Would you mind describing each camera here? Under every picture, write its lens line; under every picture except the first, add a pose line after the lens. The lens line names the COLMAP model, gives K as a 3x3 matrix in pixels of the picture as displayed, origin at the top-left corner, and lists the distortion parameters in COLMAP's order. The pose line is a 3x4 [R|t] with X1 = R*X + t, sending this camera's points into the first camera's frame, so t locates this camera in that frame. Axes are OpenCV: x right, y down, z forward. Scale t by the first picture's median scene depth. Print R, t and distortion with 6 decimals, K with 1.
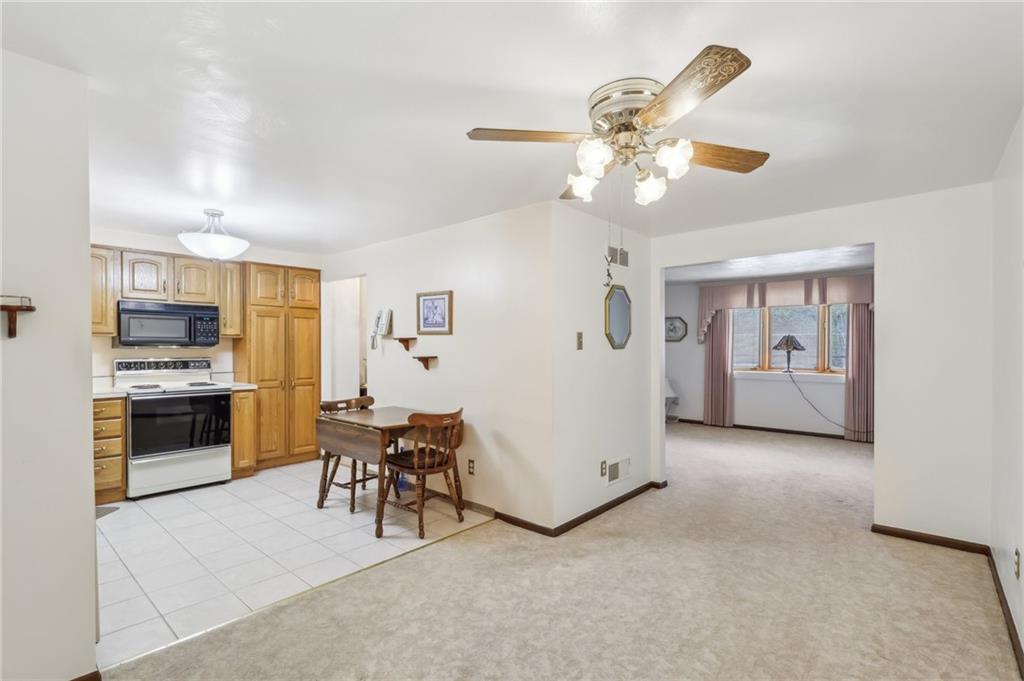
lens RADIAL K [[473.1, 0, 511.6], [0, 473.1, 350.9], [0, 0, 1]] dist [-0.003186, -0.000929]
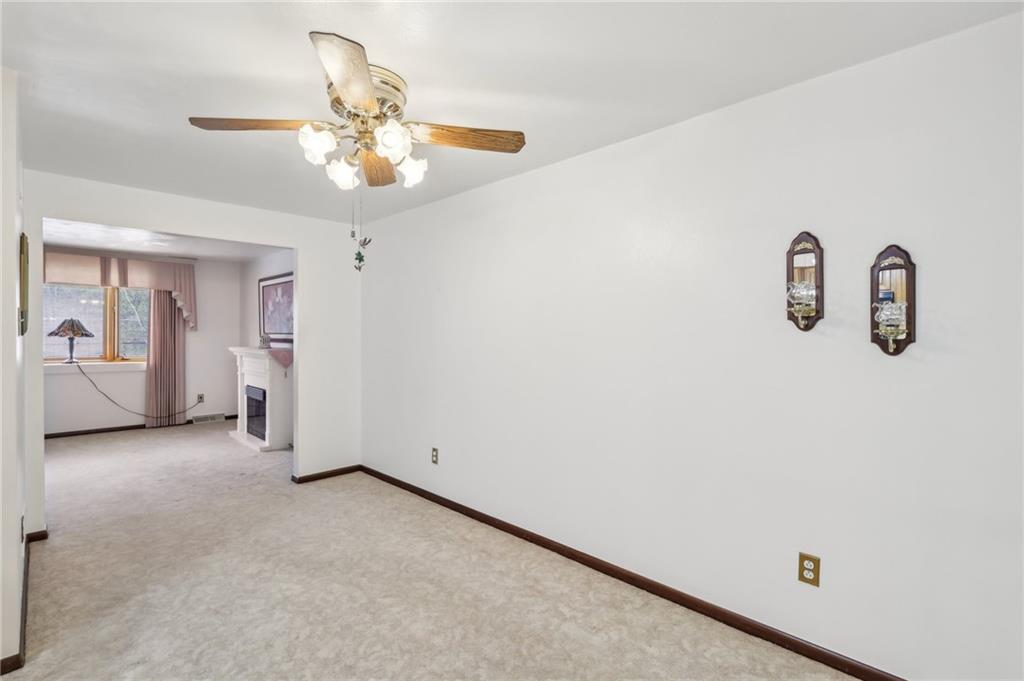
lens RADIAL K [[473.1, 0, 509.3], [0, 473.1, 336.6], [0, 0, 1]] dist [-0.003186, -0.000929]
pose [[0.067057, -0.004613, 0.997738, -0.306742], [0.005597, 0.999975, 0.004247, -0.001528], [-0.997733, 0.005300, 0.067081, 0.266648]]
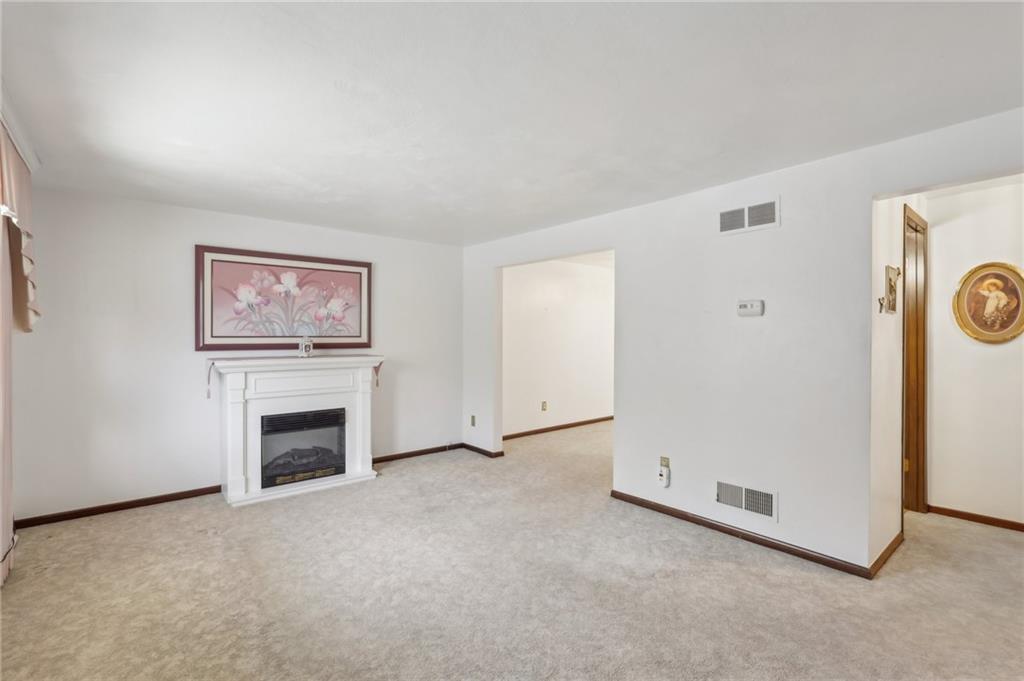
lens RADIAL K [[473.1, 0, 511.2], [0, 473.1, 338.3], [0, 0, 1]] dist [-0.003186, -0.000929]
pose [[-0.988503, 0.003112, 0.151172, 0.373276], [0.005660, 0.999849, 0.016428, -0.017275], [-0.151098, 0.017094, -0.988371, 1.845822]]
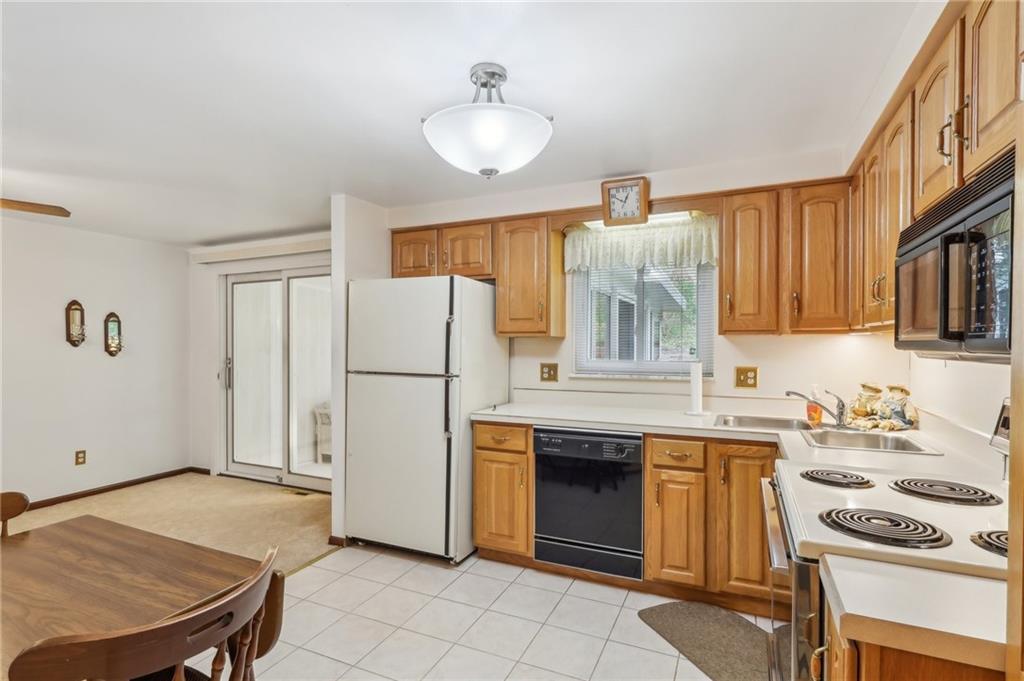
lens RADIAL K [[496.8, 0, 520.1], [0, 496.8, 350.2], [0, 0, 1]] dist [0.000220, -0.000554]
pose [[-0.957261, 0.002982, -0.289212, -0.400067], [-0.003351, 0.999765, 0.021402, -0.019762], [0.289208, 0.021457, -0.957026, 1.155066]]
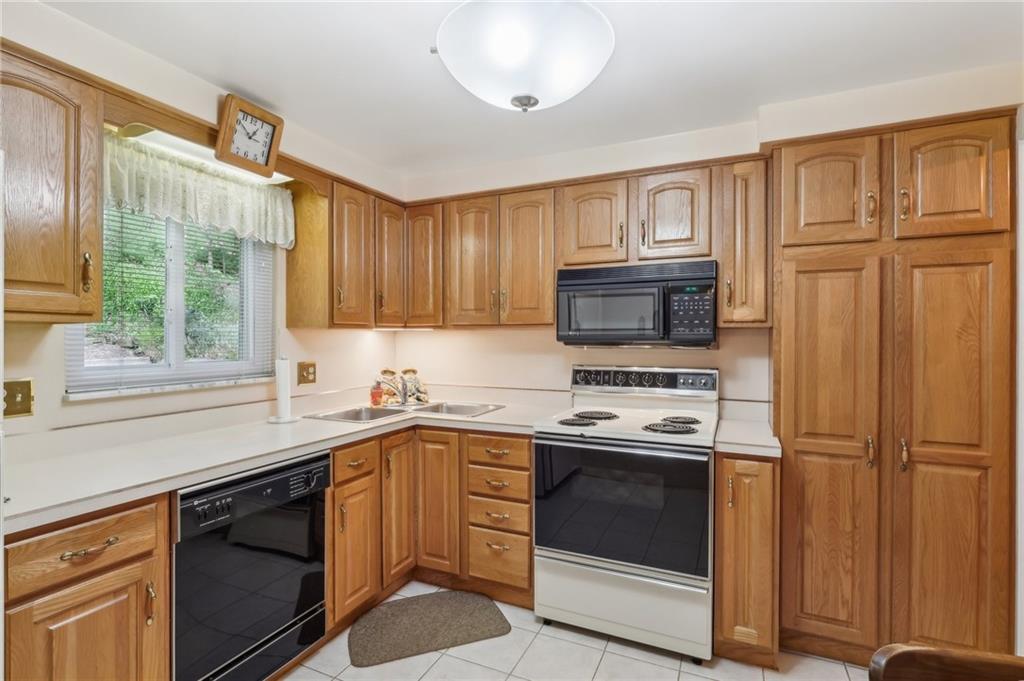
lens RADIAL K [[496.8, 0, 509.5], [0, 496.8, 338.6], [0, 0, 1]] dist [0.000220, -0.000554]
pose [[0.287061, 0.002305, -0.957909, -0.216353], [-0.009248, 0.999957, -0.000365, -0.015849], [0.957868, 0.008964, 0.287070, 0.685795]]
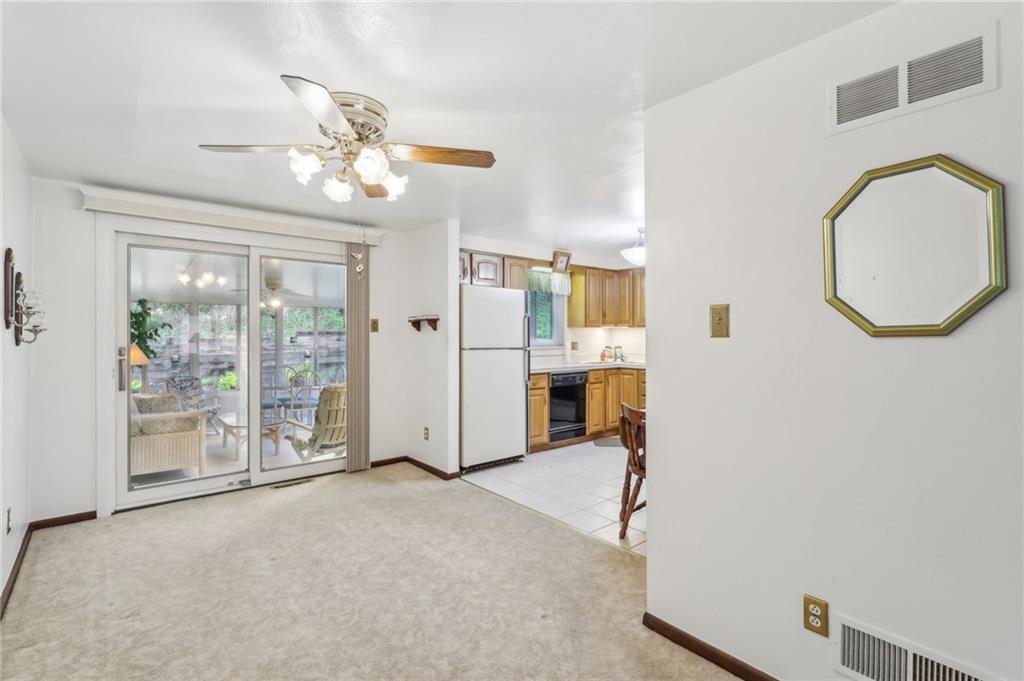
lens RADIAL K [[473.1, 0, 509.1], [0, 473.1, 334.3], [0, 0, 1]] dist [-0.003186, -0.000929]
pose [[-0.153276, -0.002918, -0.988179, 0.538865], [-0.008602, 0.999962, -0.001618, -0.002020], [0.988146, 0.008252, -0.153295, 0.645447]]
